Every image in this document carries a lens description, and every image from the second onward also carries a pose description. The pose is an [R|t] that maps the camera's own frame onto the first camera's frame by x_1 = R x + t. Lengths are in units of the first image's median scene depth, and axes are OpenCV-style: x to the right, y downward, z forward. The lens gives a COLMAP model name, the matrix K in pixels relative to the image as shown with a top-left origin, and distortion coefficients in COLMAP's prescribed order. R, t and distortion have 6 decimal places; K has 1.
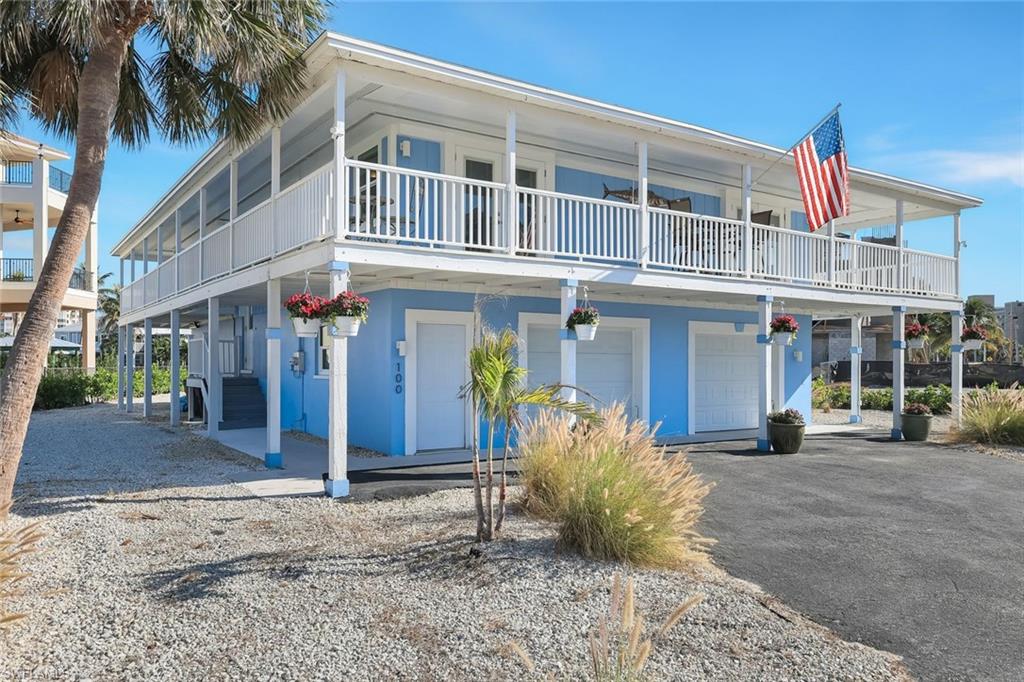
lens RADIAL K [[726.0, 0, 512.0], [0, 726.0, 341.0], [0, 0, 1]] dist [-0.006064, -0.001104]
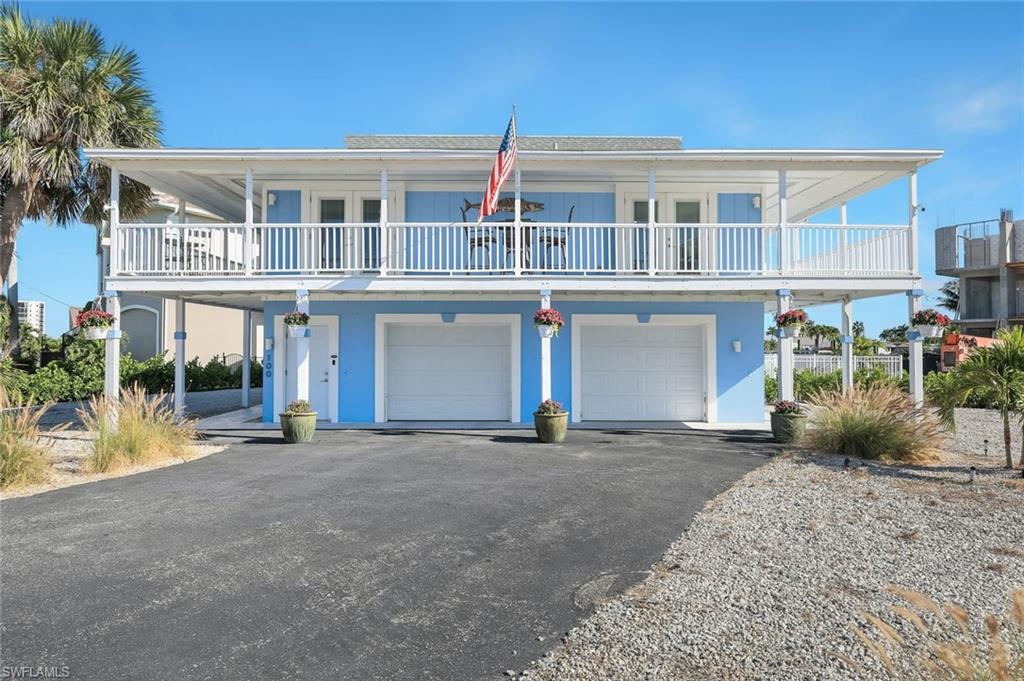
lens RADIAL K [[452.9, 0, 516.6], [0, 452.9, 336.0], [0, 0, 1]] dist [0.000408, 0.000088]
pose [[0.845467, -0.024282, -0.533475, 0.584650], [0.018872, 0.999700, -0.015596, 0.011301], [0.533694, 0.003118, 0.845672, 0.377735]]
